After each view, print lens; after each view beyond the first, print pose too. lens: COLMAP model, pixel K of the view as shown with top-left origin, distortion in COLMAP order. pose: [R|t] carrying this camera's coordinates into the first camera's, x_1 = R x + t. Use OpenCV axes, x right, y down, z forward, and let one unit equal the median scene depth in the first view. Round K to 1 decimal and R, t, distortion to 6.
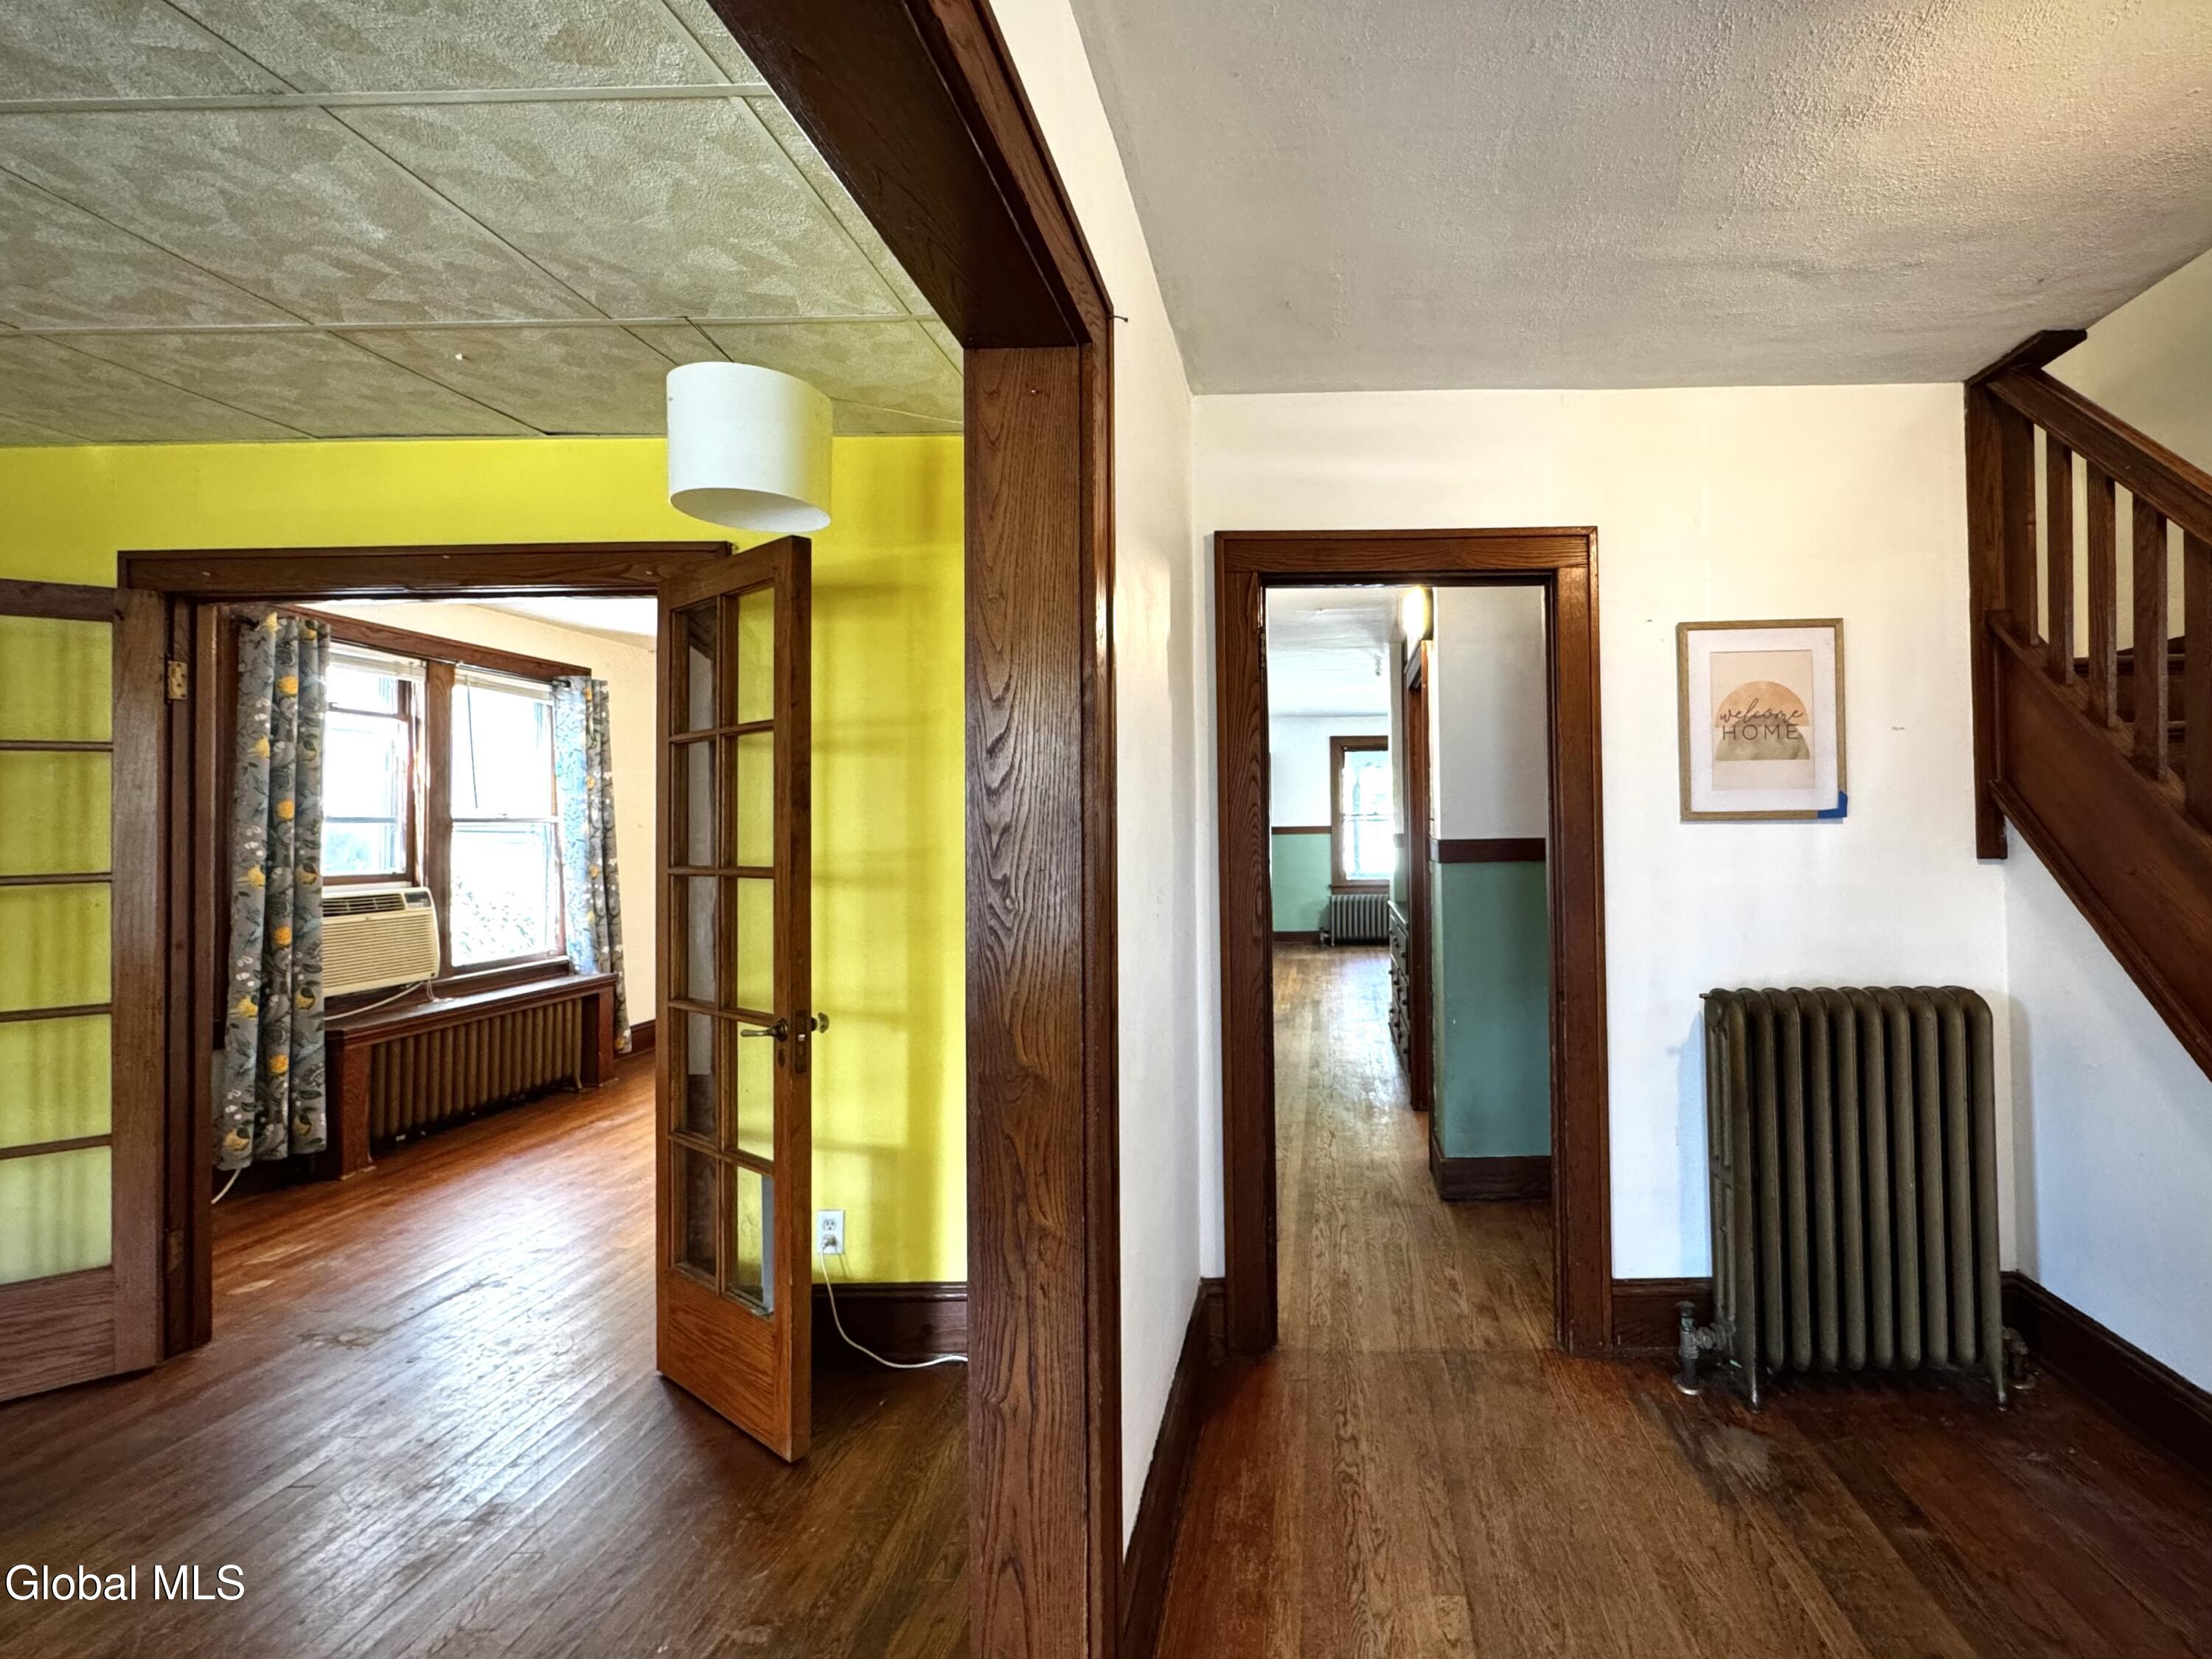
lens RADIAL K [[958.2, 0, 1336.4], [0, 958.2, 822.0], [0, 0, 1]] dist [0.000576, -0.000205]
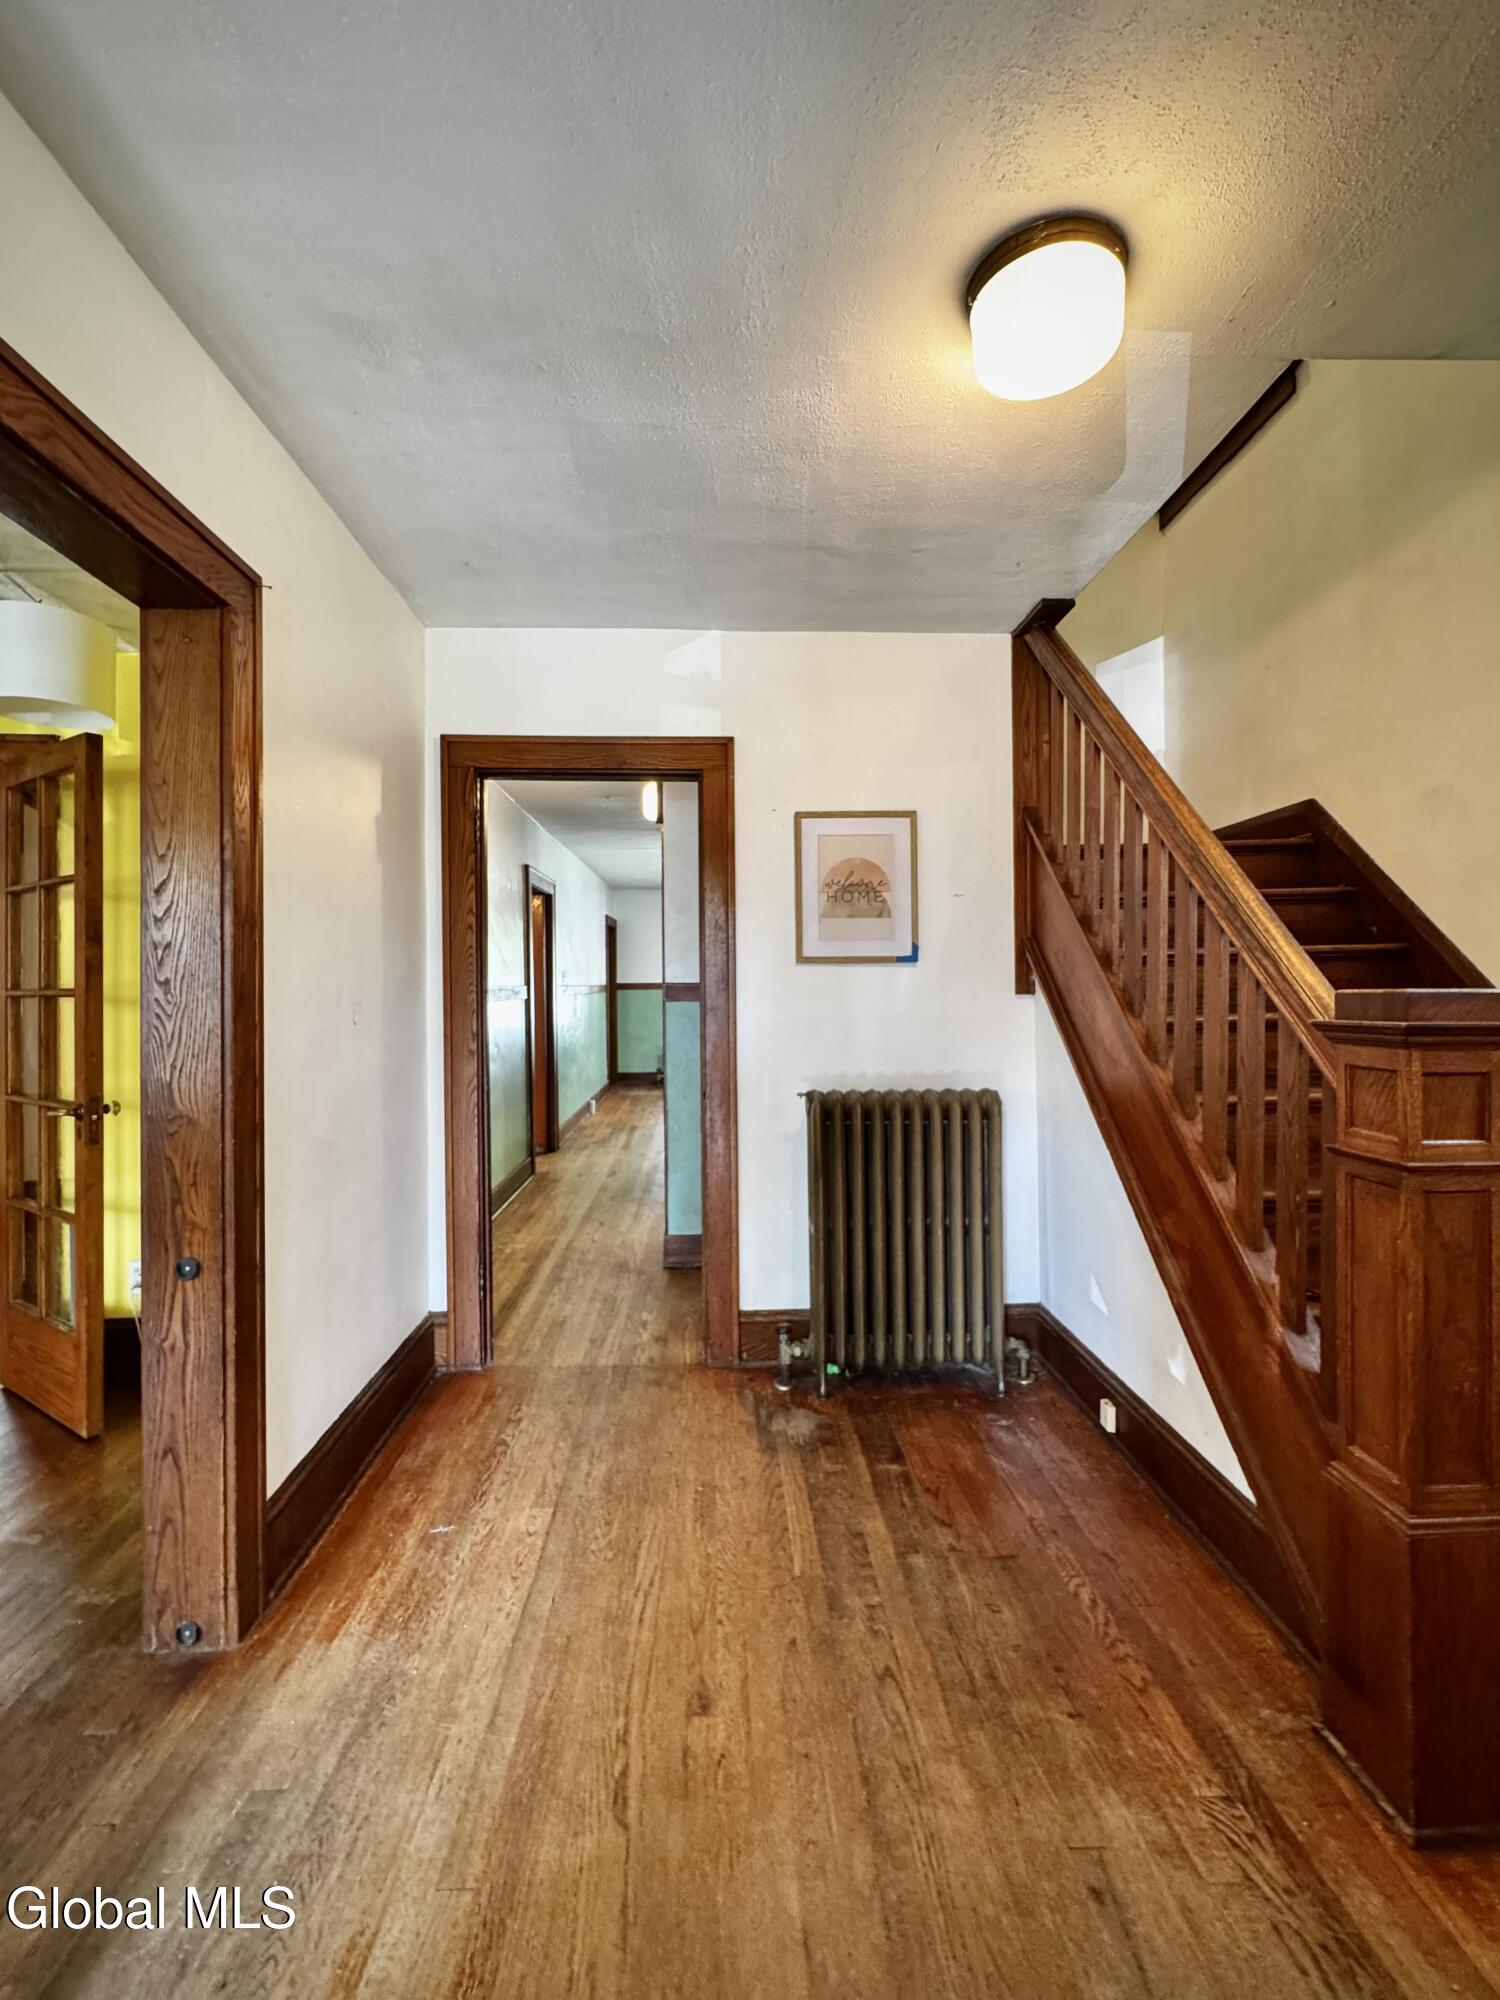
lens RADIAL K [[843.5, 0, 750.0], [0, 843.5, 1000.0], [0, 0, 1]] dist [-0.001192, 0.000069]
pose [[0.999356, 0.010345, 0.034368, 0.296883], [-0.010890, 0.999817, 0.015700, 0.036233], [-0.034200, -0.016064, 0.999286, -0.179892]]
